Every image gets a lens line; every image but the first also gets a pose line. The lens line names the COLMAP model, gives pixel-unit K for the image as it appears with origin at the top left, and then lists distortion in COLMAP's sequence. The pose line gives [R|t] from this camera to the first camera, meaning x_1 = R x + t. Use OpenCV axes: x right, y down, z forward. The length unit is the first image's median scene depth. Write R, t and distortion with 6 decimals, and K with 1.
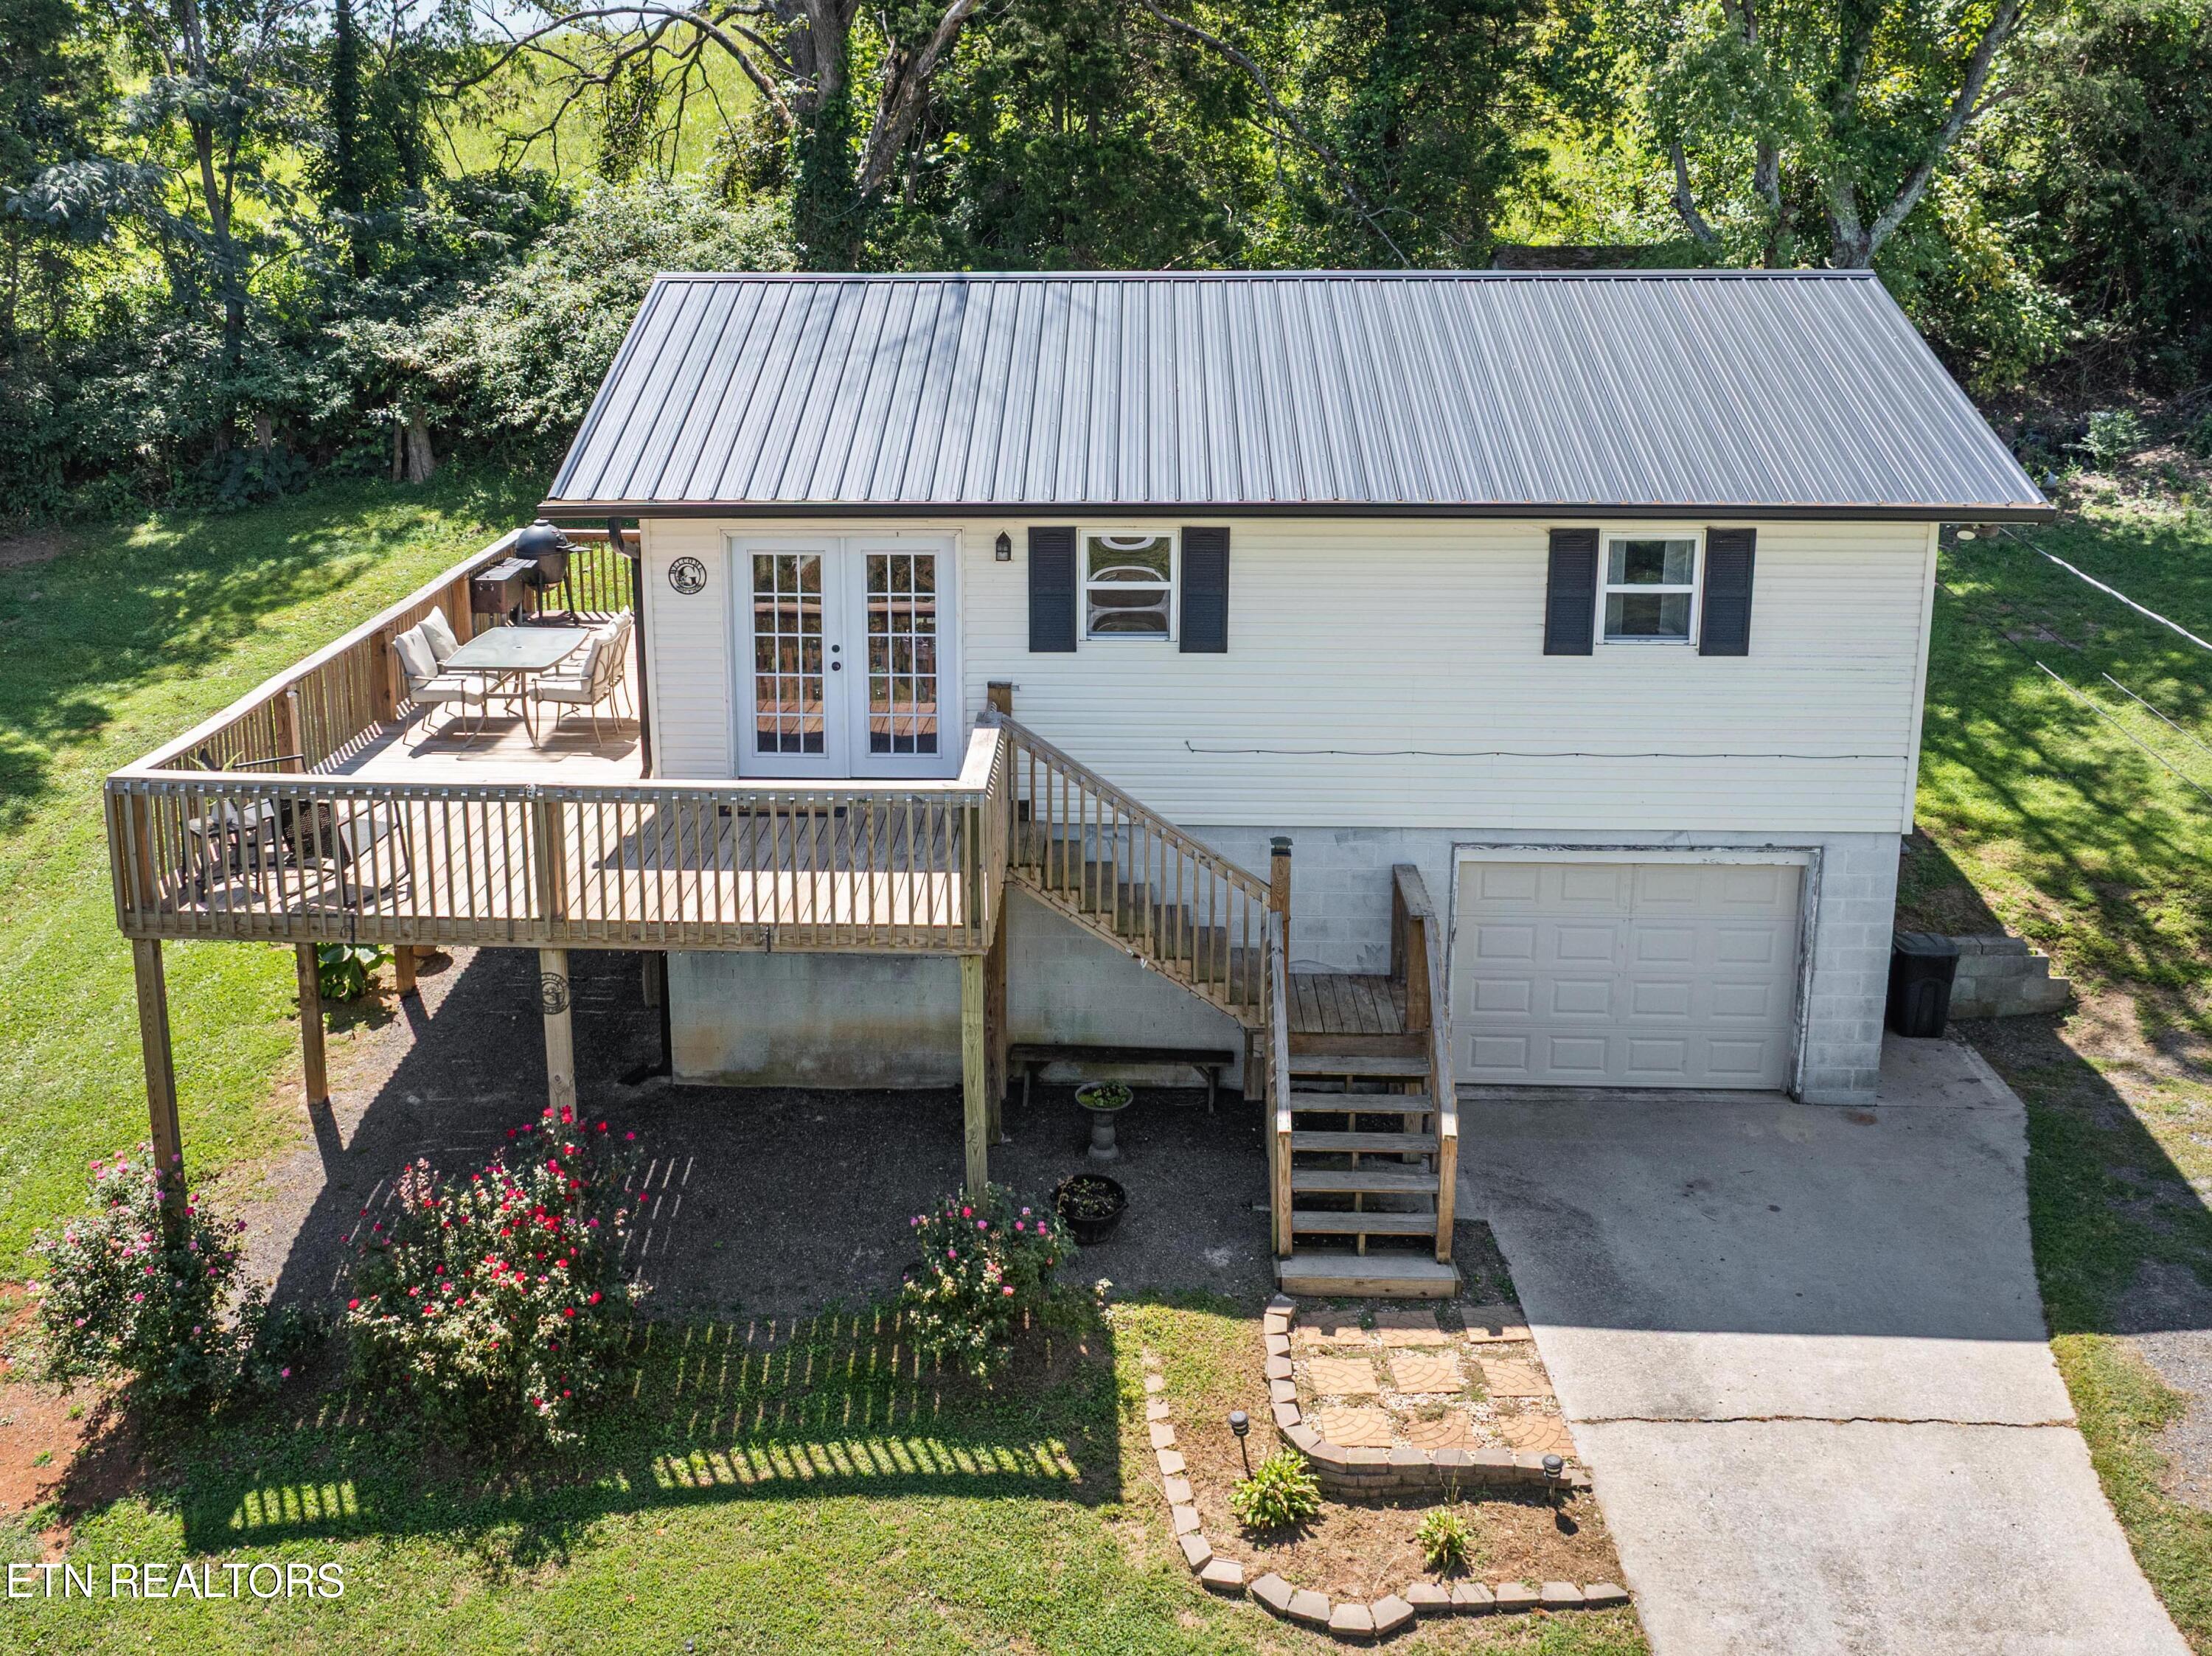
lens RADIAL K [[2239.0, 0, 976.5], [0, 2239.0, 686.9], [0, 0, 1]] dist [-0.020621, -0.035129]
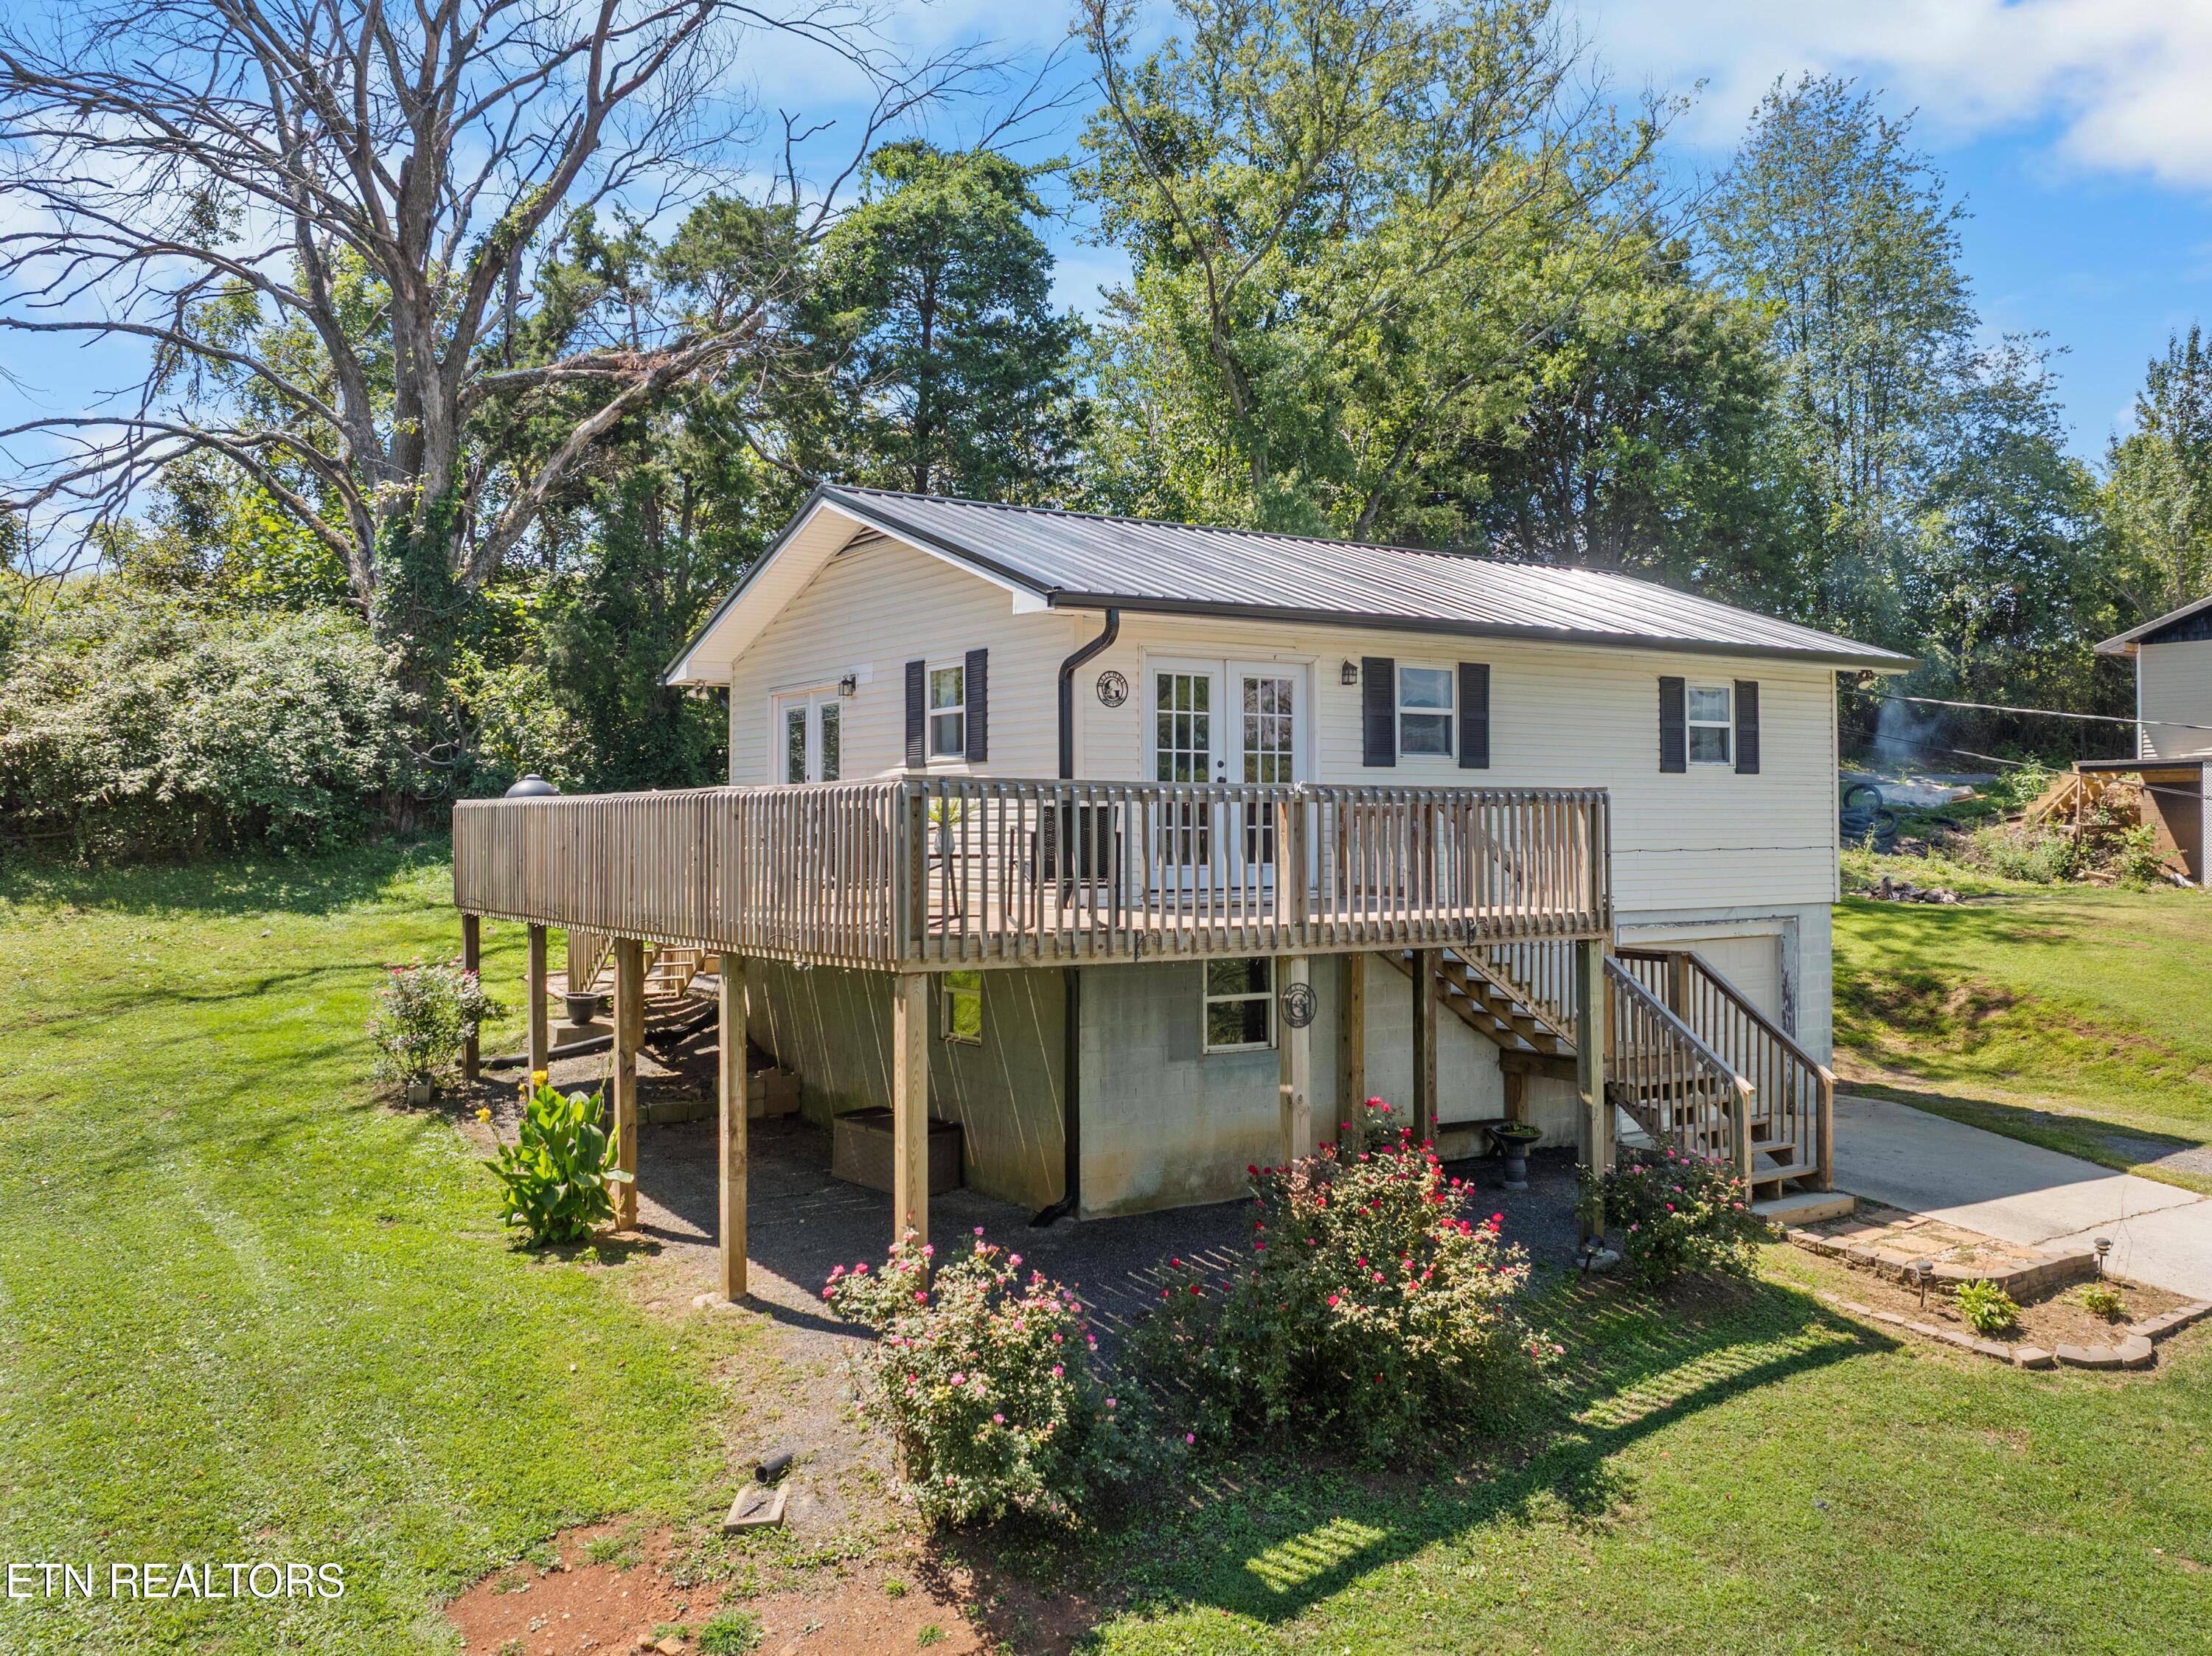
lens RADIAL K [[1882.4, 0, 1189.3], [0, 1882.4, 790.1], [0, 0, 1]] dist [-0.031820, -0.015121]
pose [[0.778030, 0.017807, 0.627975, -0.686609], [0.142389, 0.968586, -0.203879, 0.189603], [-0.611878, 0.248041, 0.751053, 0.350803]]
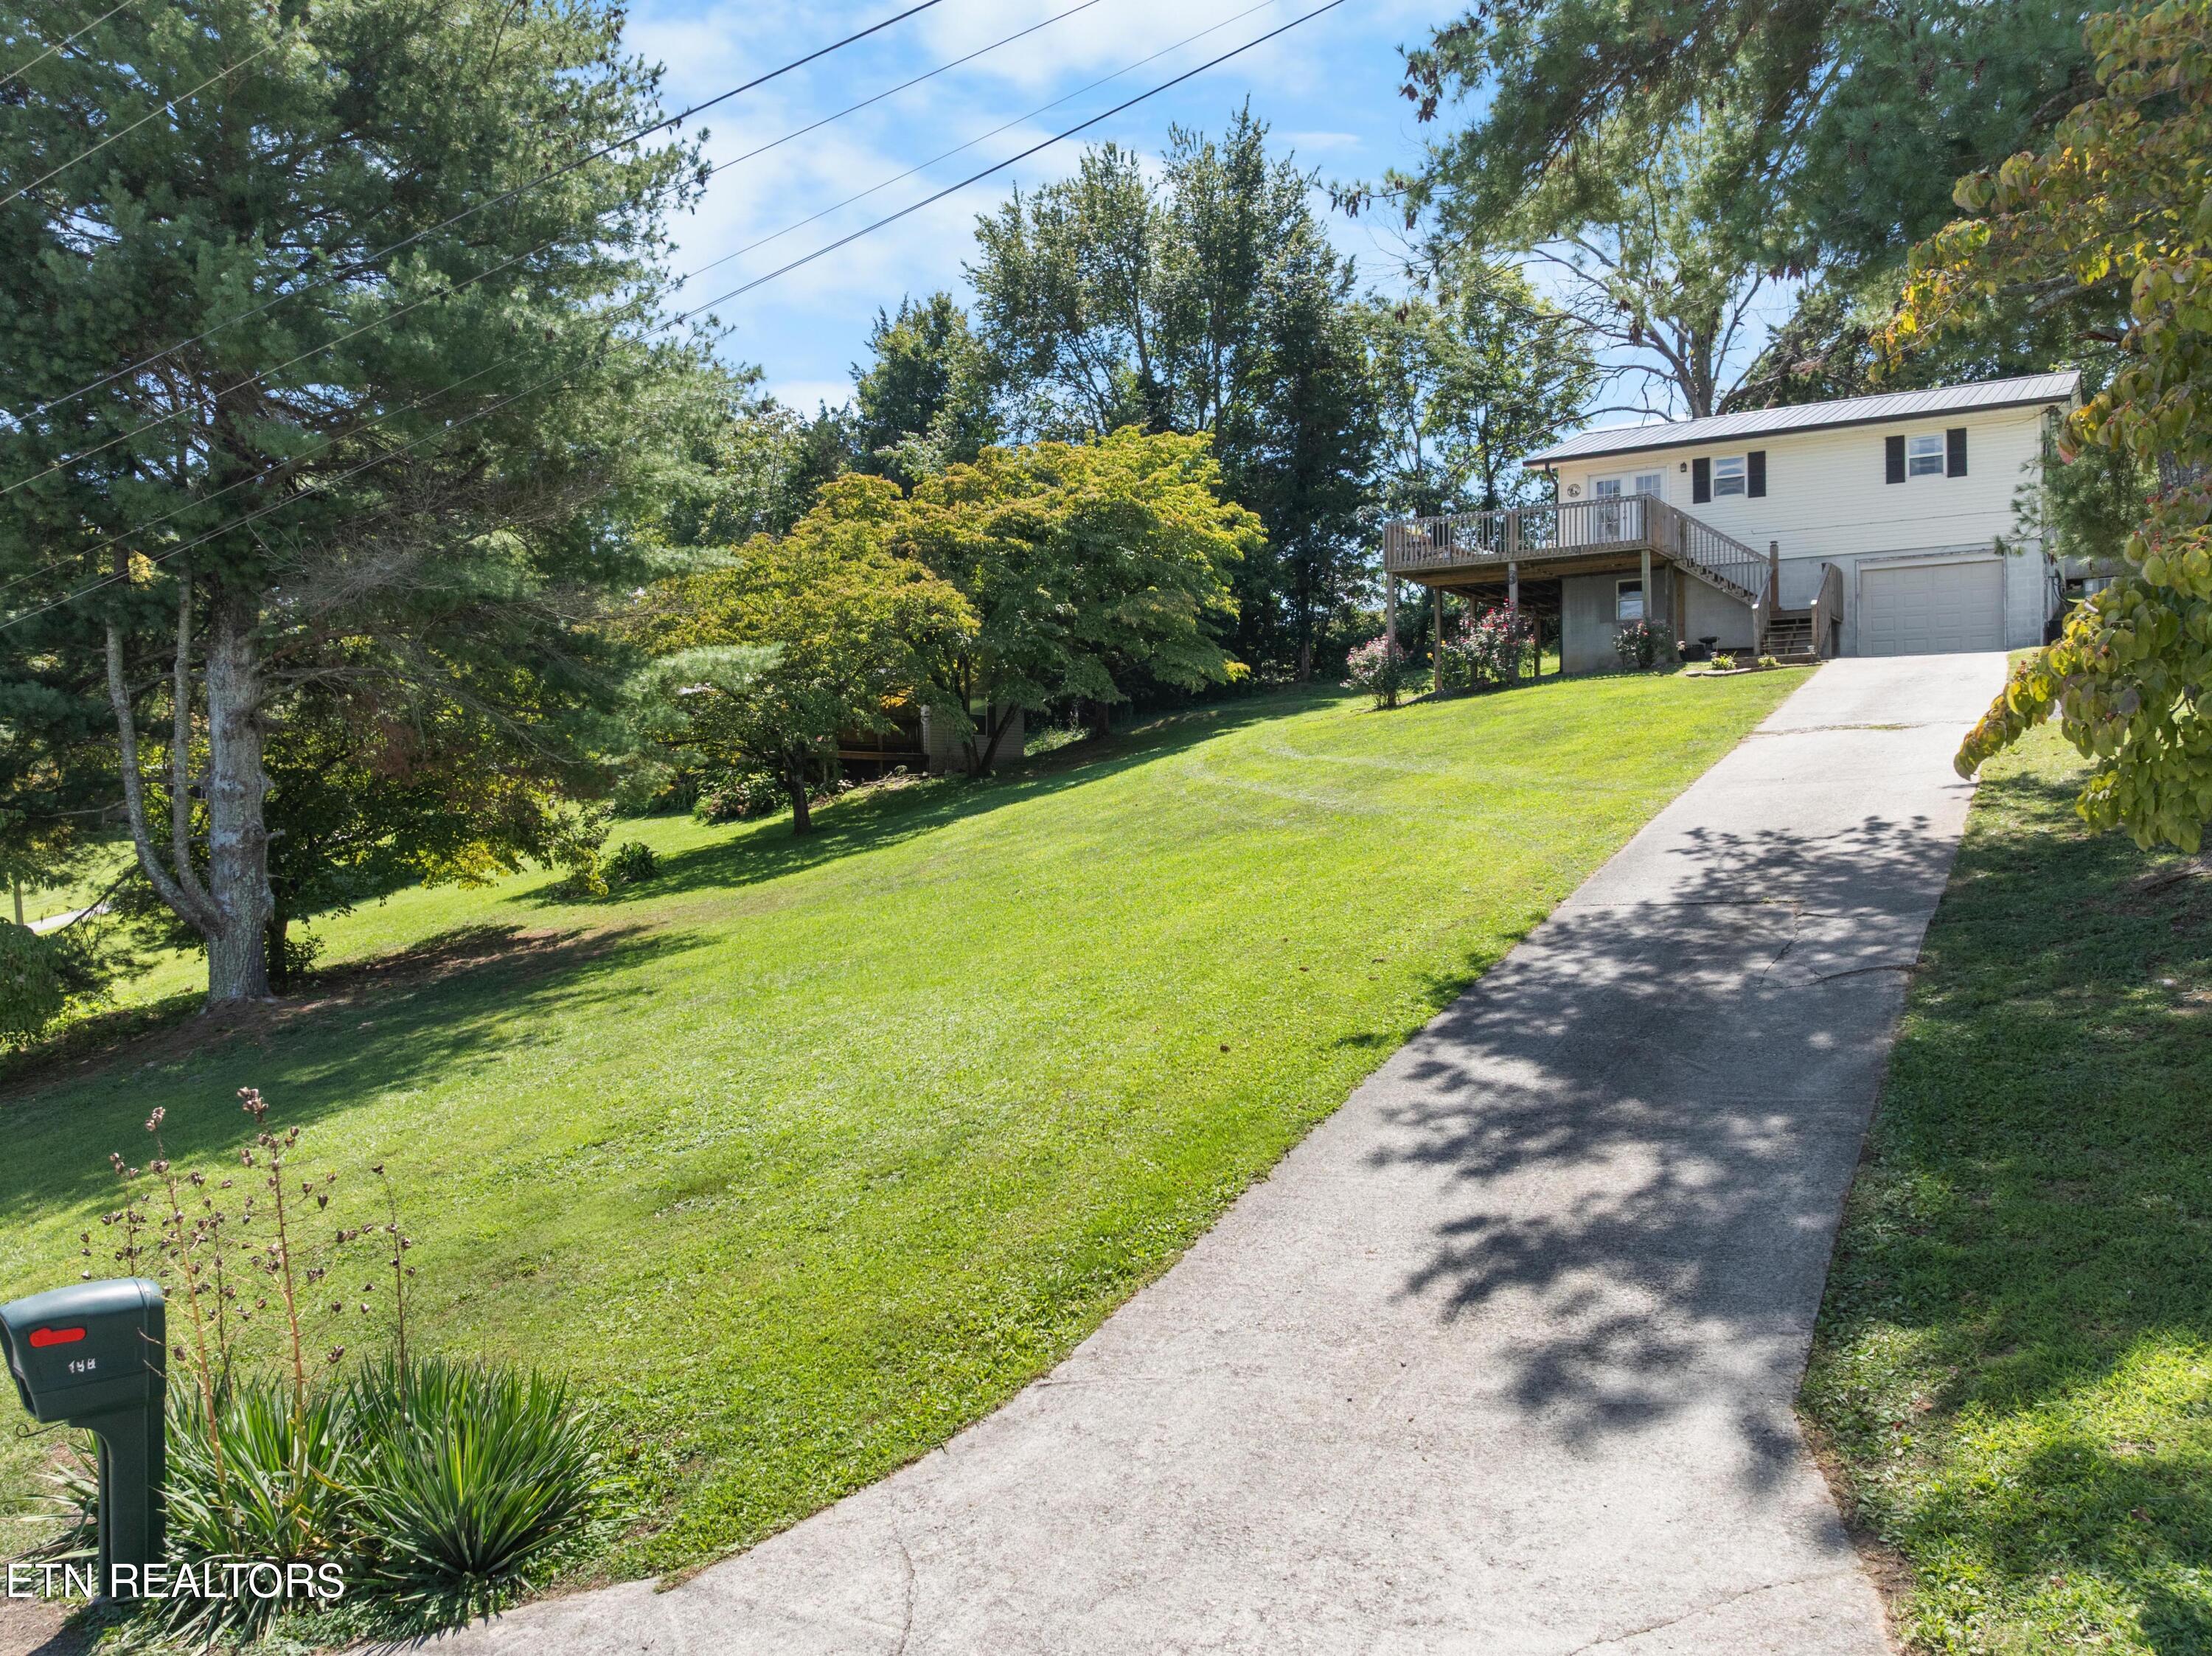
lens RADIAL K [[1696.2, 0, 1106.0], [0, 1696.2, 828.0], [0, 0, 1]] dist [-0.033146, -0.008259]
pose [[0.874958, 0.004218, -0.484180, 0.429553], [-0.114636, 0.973337, -0.198680, 0.938540], [0.470433, 0.229341, 0.852113, -1.127374]]
